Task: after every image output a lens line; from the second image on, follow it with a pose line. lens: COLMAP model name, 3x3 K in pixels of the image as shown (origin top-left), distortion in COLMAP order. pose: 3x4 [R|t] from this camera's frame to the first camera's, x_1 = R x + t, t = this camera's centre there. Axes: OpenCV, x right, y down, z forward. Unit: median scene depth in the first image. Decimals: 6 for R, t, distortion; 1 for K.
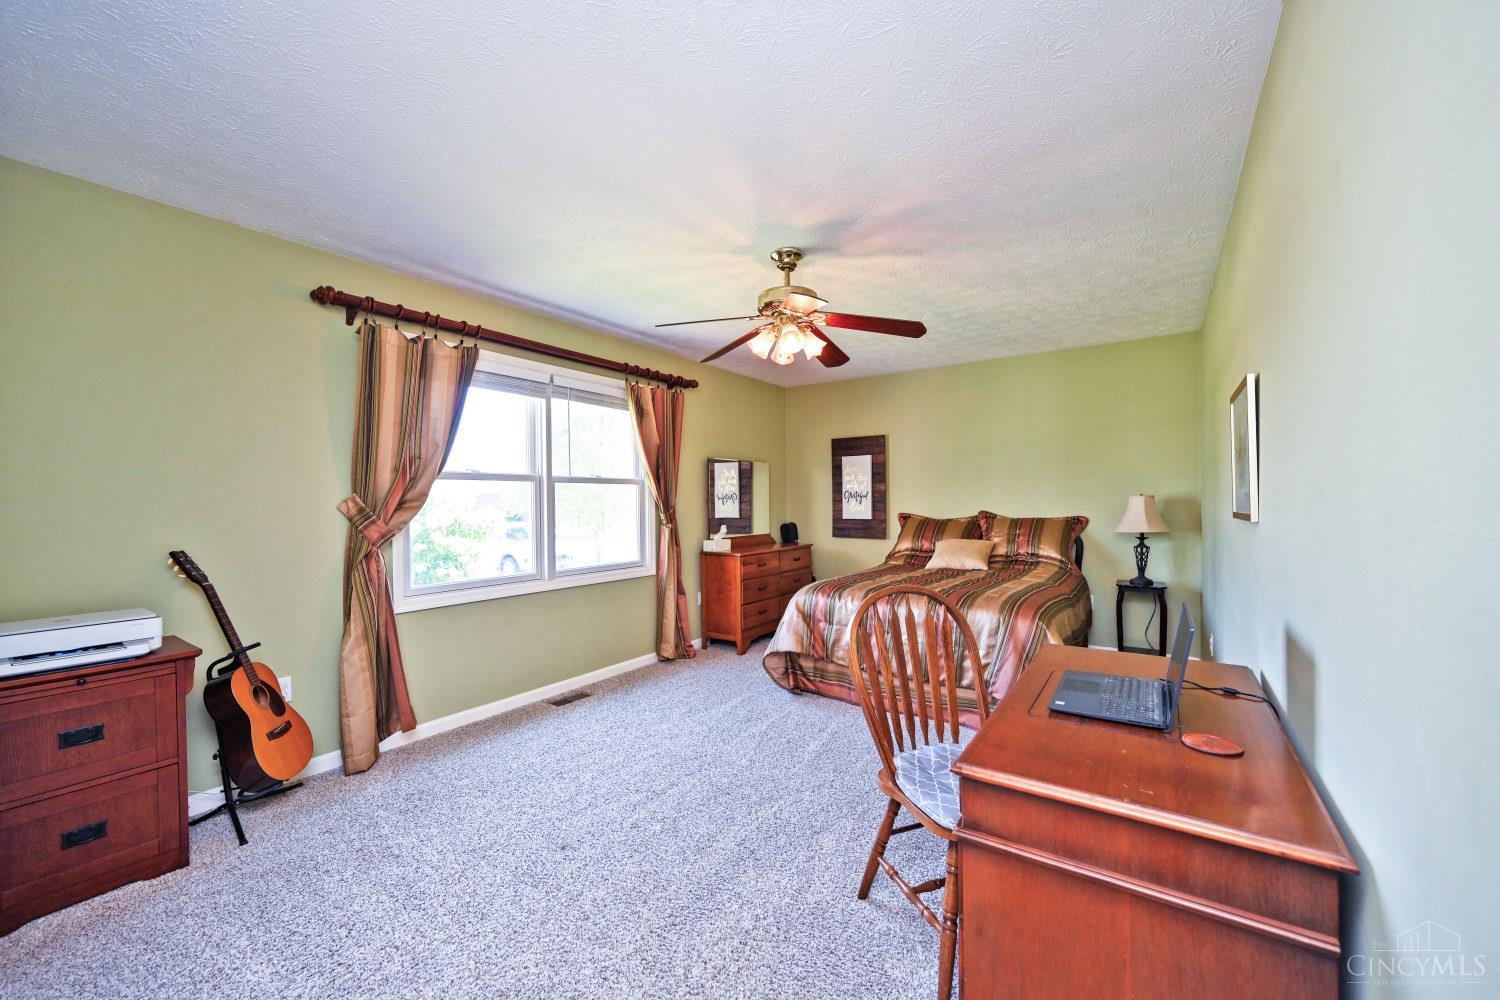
lens RADIAL K [[589.9, 0, 750.0], [0, 589.9, 500.0], [0, 0, 1]] dist [0.000218, 0.000080]
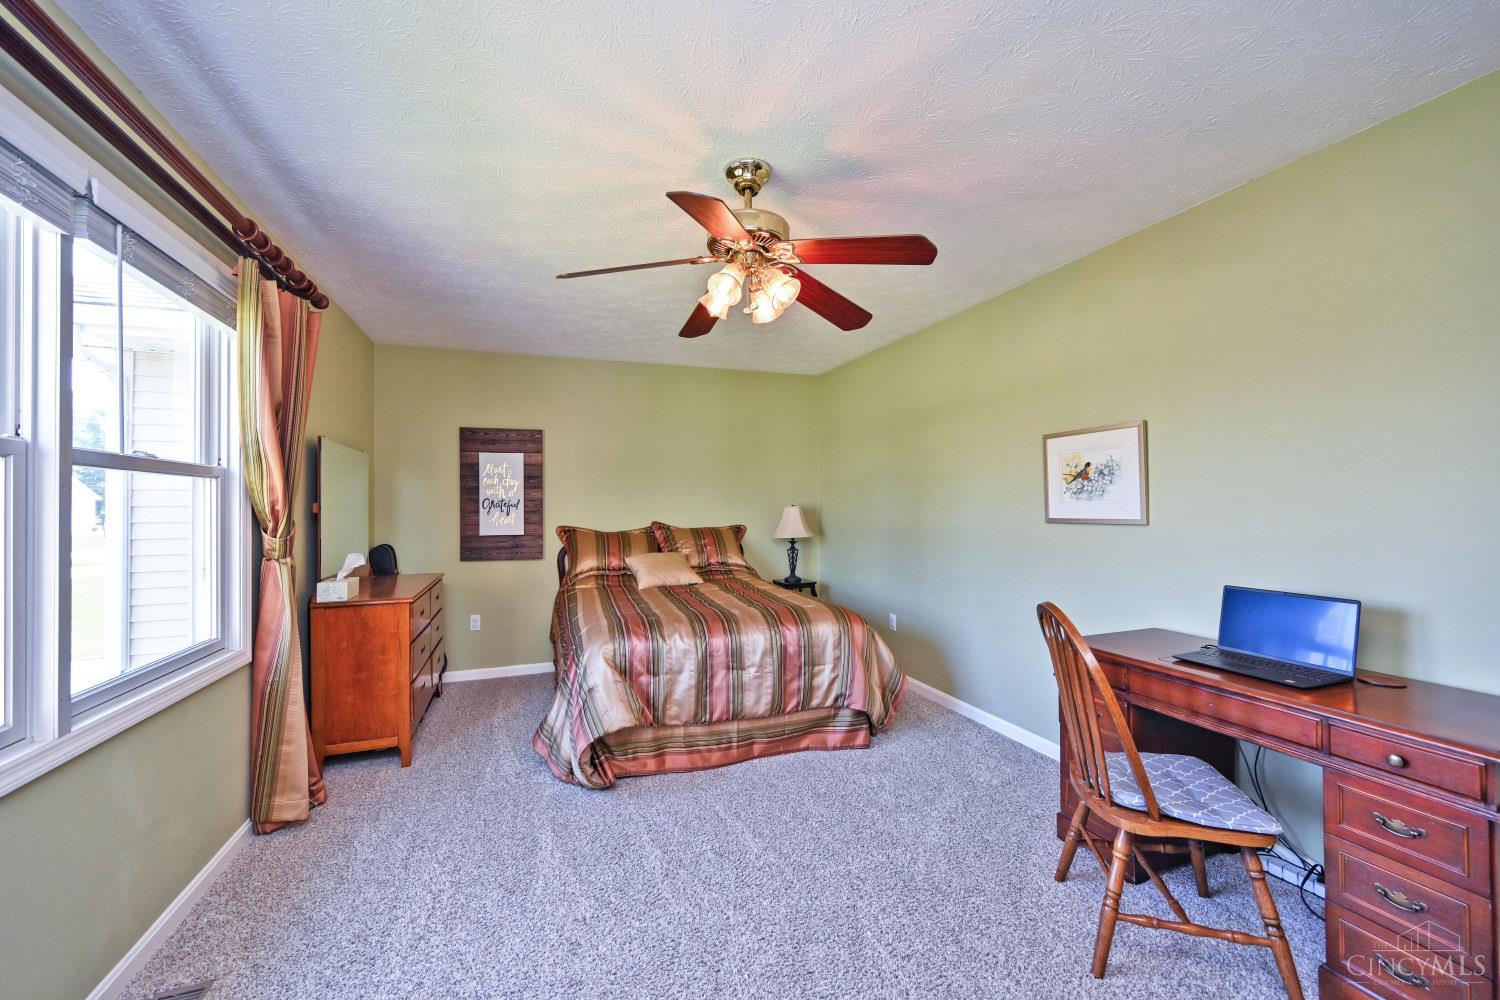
lens RADIAL K [[589.9, 0, 750.0], [0, 589.9, 500.0], [0, 0, 1]] dist [0.000218, 0.000080]
pose [[0.572644, 0.012132, 0.819714, -0.305032], [0.001607, 0.999872, -0.015921, -0.001054], [-0.819803, 0.010435, 0.572551, 0.344678]]
